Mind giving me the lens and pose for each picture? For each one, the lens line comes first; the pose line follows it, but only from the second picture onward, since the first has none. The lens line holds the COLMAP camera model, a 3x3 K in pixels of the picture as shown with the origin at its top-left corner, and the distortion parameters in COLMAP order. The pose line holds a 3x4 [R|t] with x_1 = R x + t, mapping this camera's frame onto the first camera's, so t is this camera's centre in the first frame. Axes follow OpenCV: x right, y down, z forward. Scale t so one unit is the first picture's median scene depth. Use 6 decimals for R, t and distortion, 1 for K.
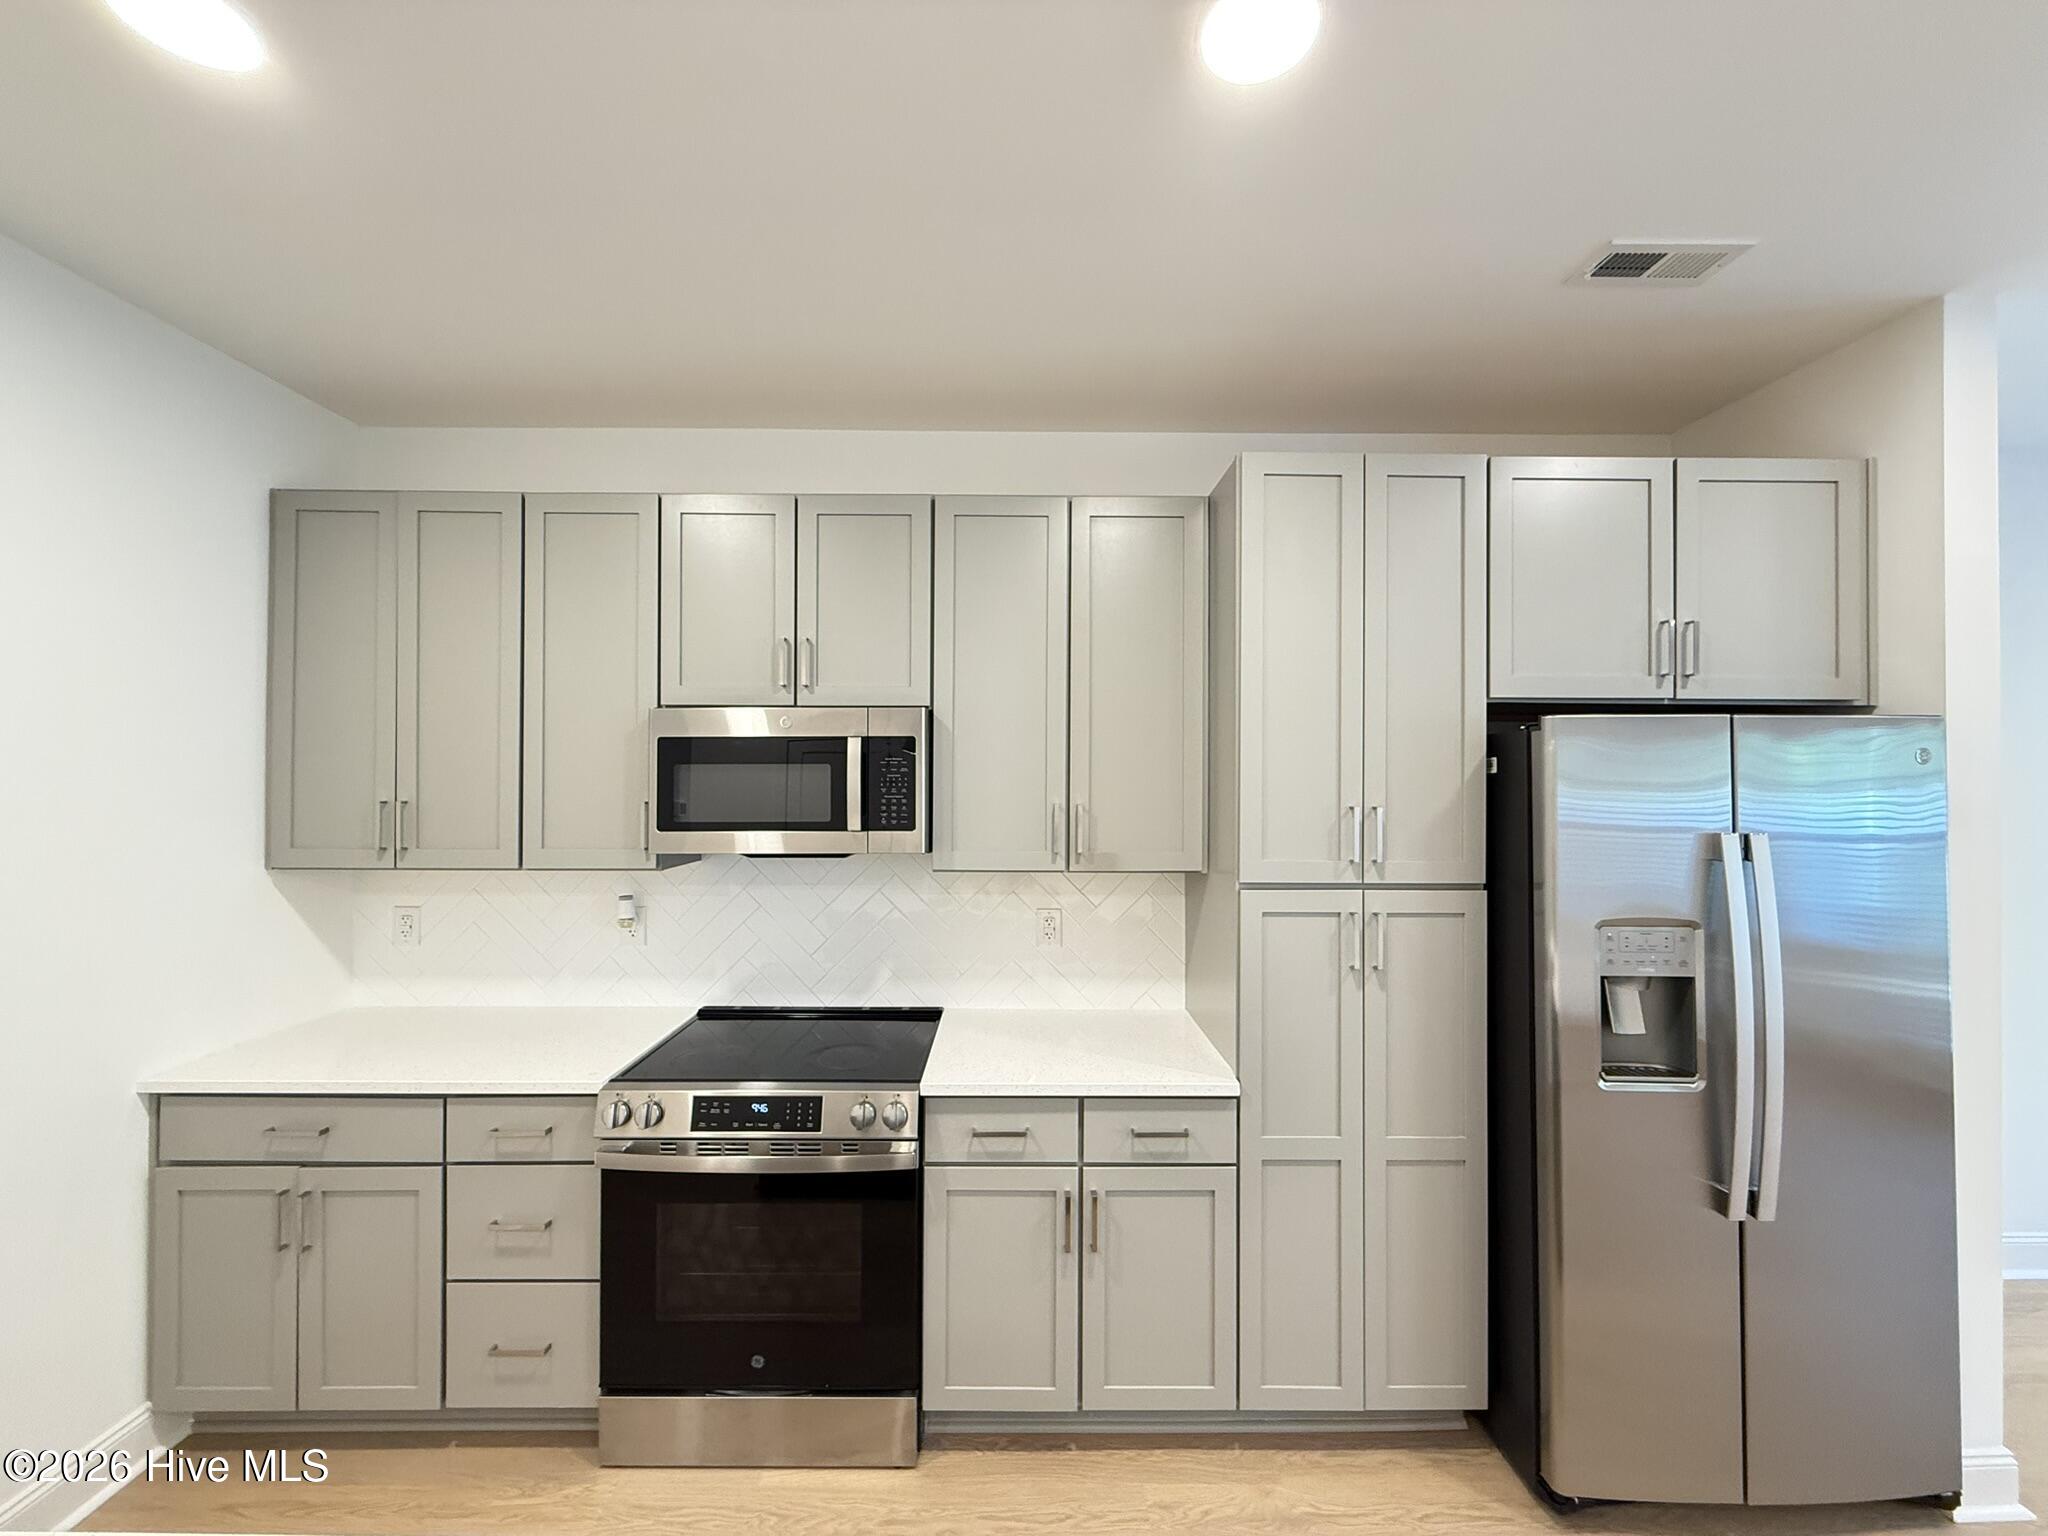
lens RADIAL K [[814.4, 0, 1024.0], [0, 814.4, 768.0], [0, 0, 1]] dist [0.000507, 0.000120]
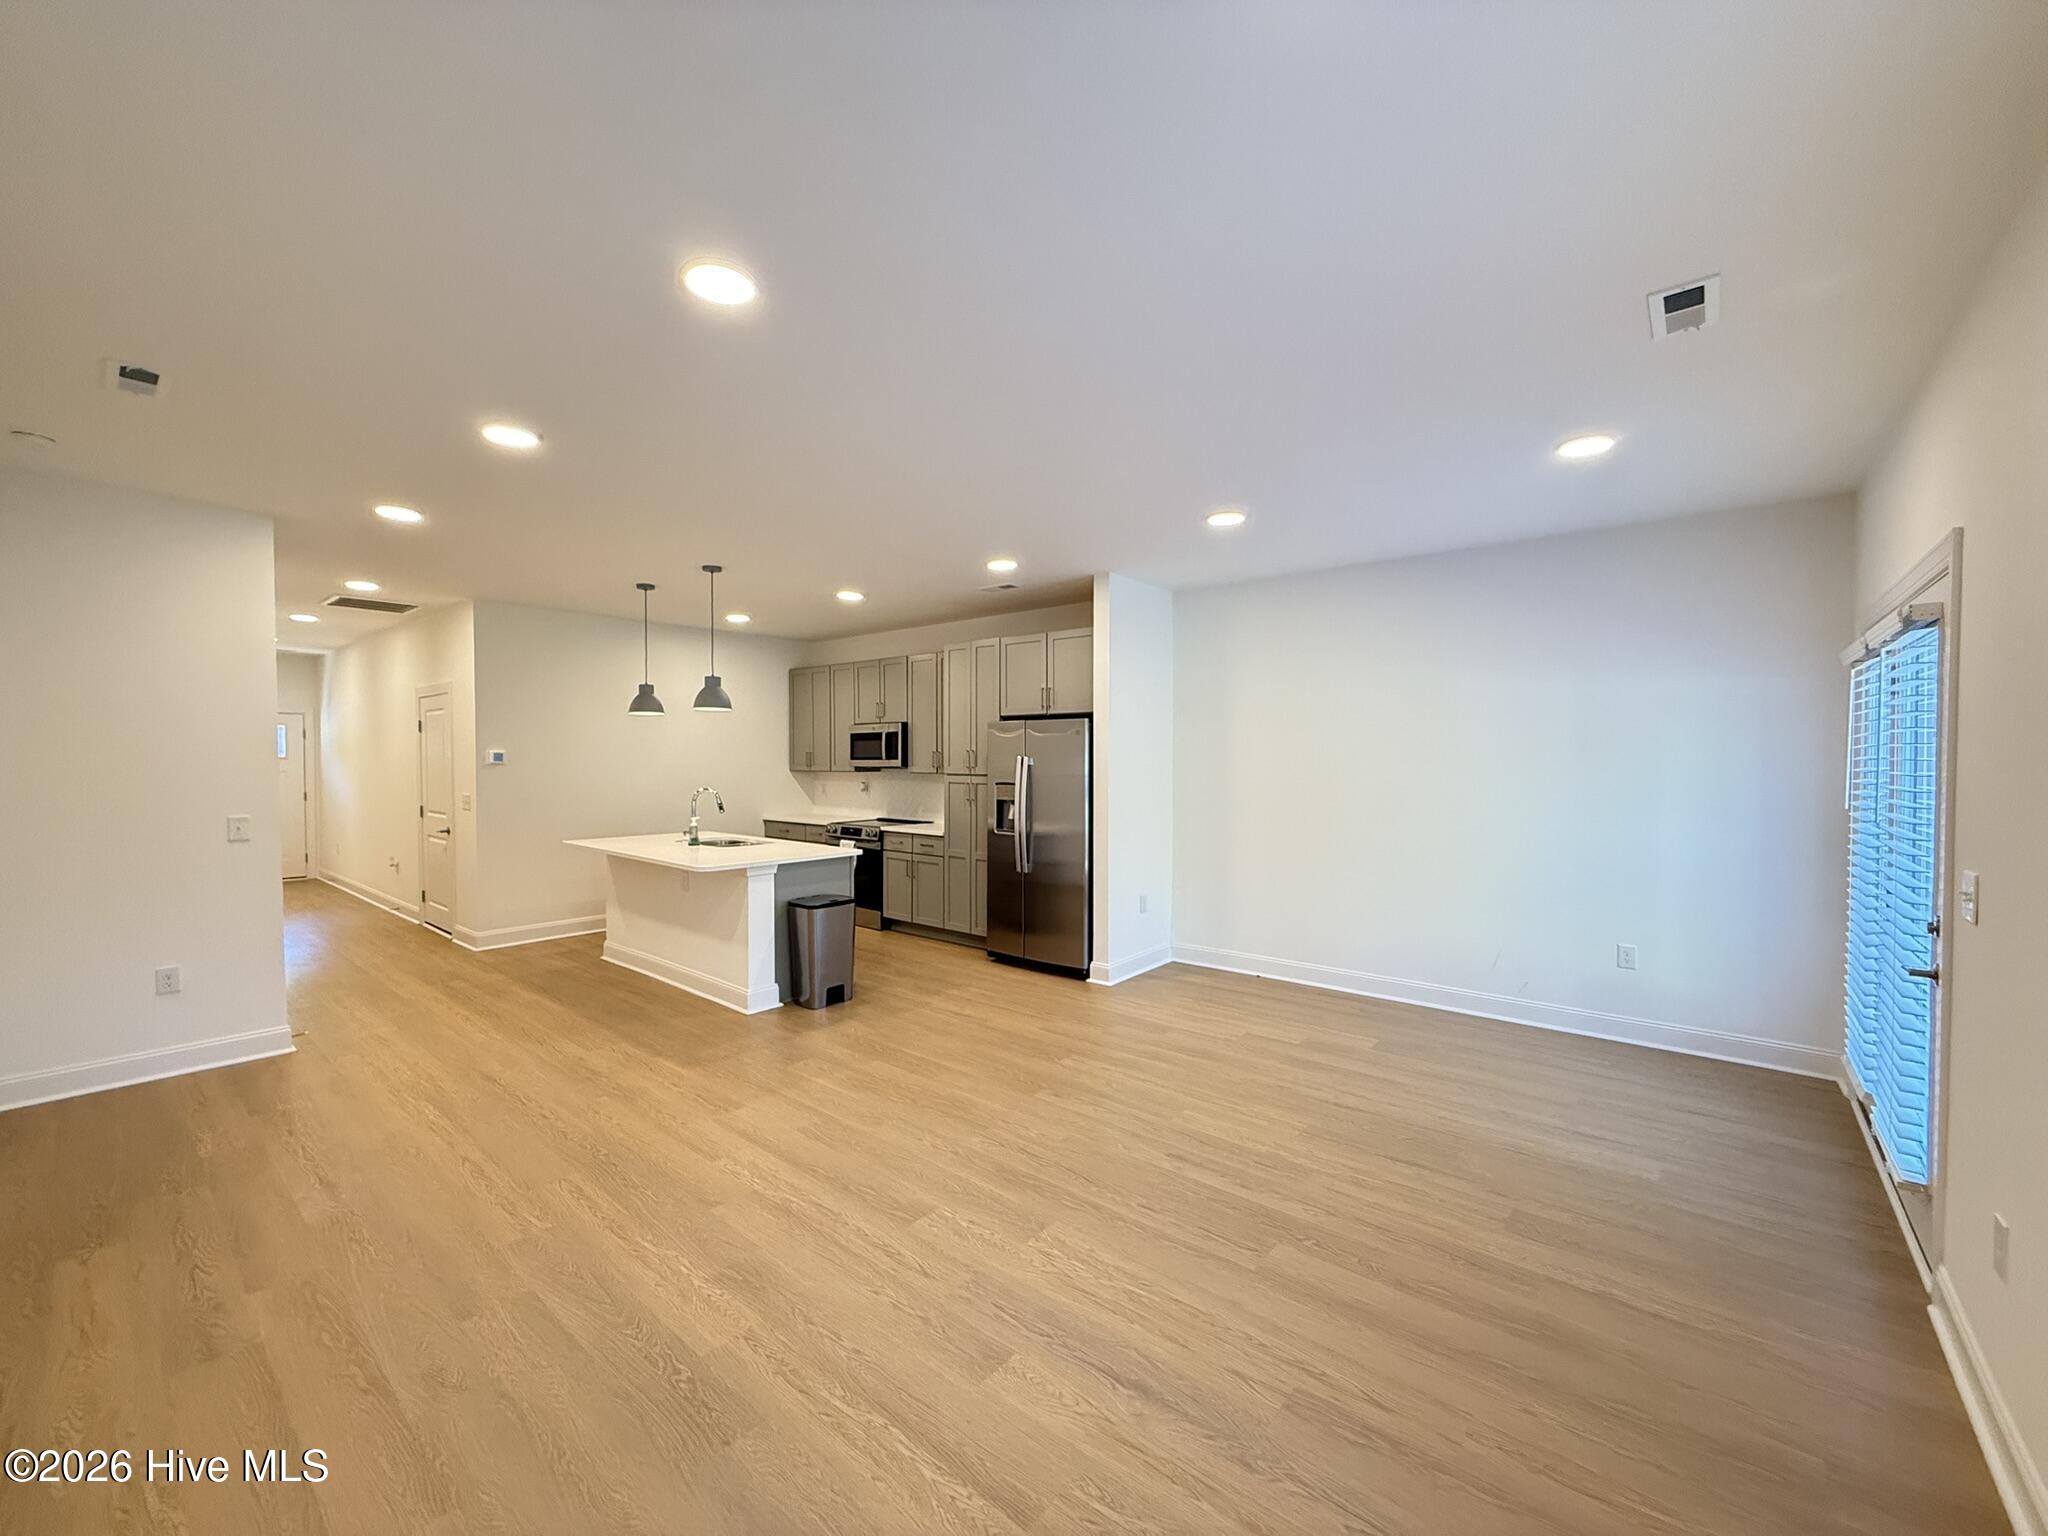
lens RADIAL K [[814.4, 0, 1024.0], [0, 814.4, 768.0], [0, 0, 1]] dist [0.000507, 0.000120]
pose [[0.765046, 0.005923, -0.643949, 2.641093], [0.002807, 0.999918, 0.012532, 0.076231], [0.643970, -0.011395, 0.764966, -1.341937]]
